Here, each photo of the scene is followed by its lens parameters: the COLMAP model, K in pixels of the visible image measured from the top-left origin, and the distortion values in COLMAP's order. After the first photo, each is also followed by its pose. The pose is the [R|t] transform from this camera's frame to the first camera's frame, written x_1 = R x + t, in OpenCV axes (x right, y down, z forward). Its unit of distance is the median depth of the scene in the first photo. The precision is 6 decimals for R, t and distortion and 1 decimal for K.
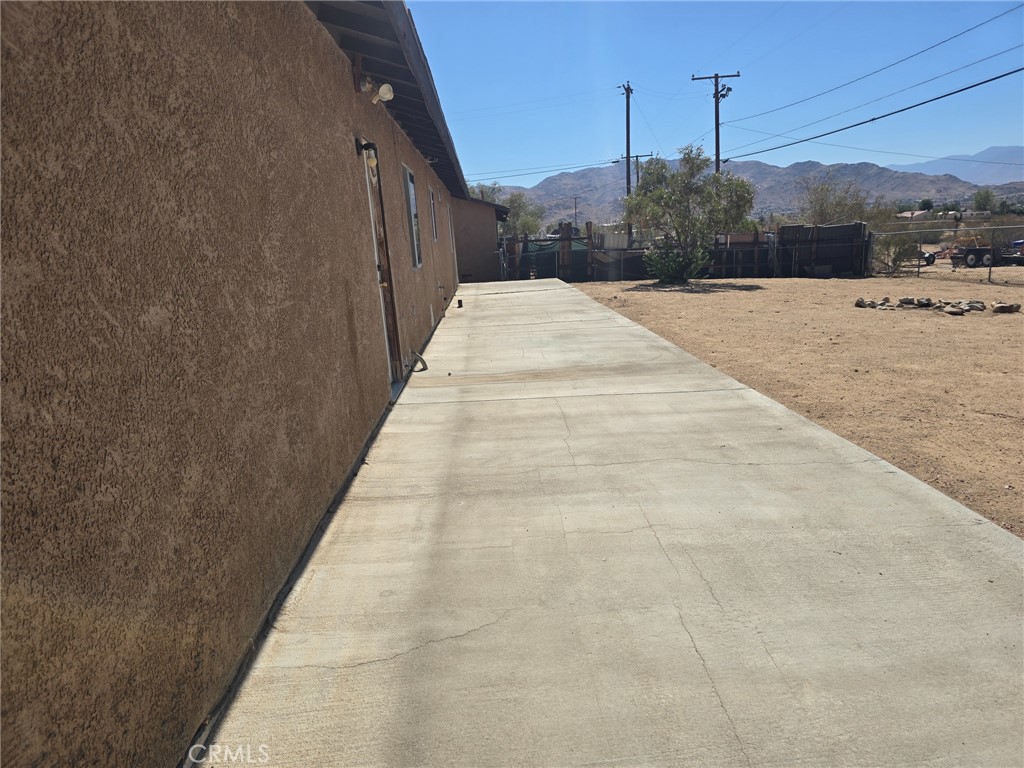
lens RADIAL K [[695.5, 0, 515.1], [0, 695.5, 380.7], [0, 0, 1]] dist [0.069490, -0.086532]
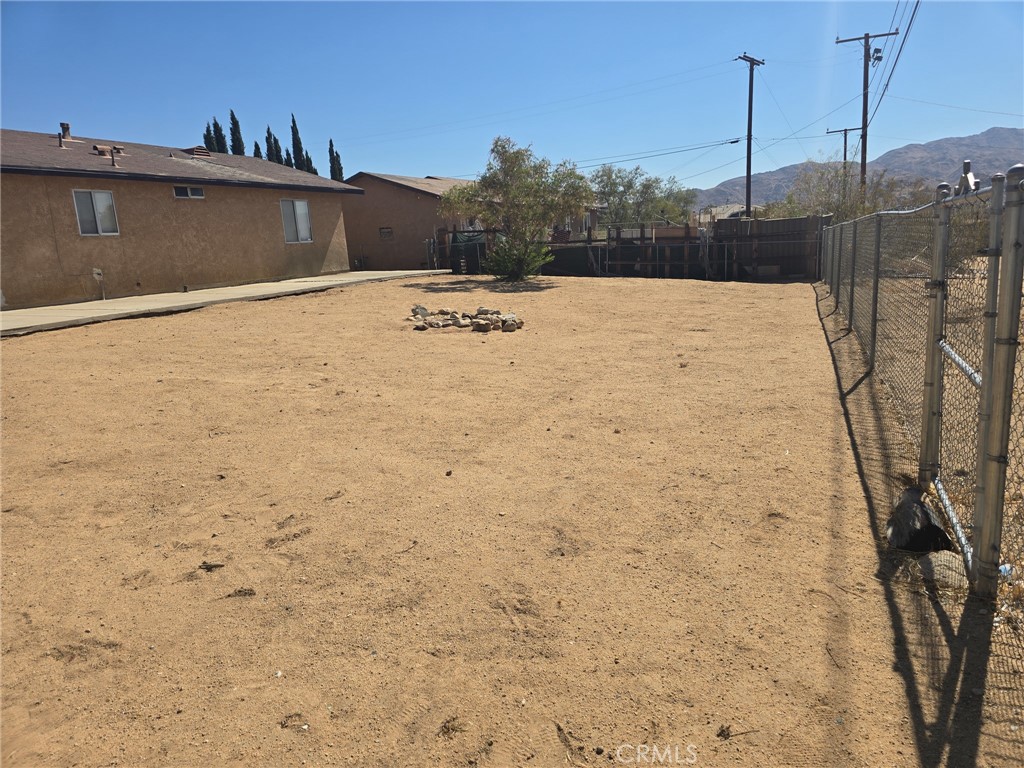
lens RADIAL K [[695.5, 0, 515.1], [0, 695.5, 380.7], [0, 0, 1]] dist [0.069490, -0.086532]
pose [[0.923160, 0.094368, -0.372654, 0.491703], [-0.084274, 0.995500, 0.043325, -0.034816], [0.375065, -0.008591, 0.926959, 0.085790]]
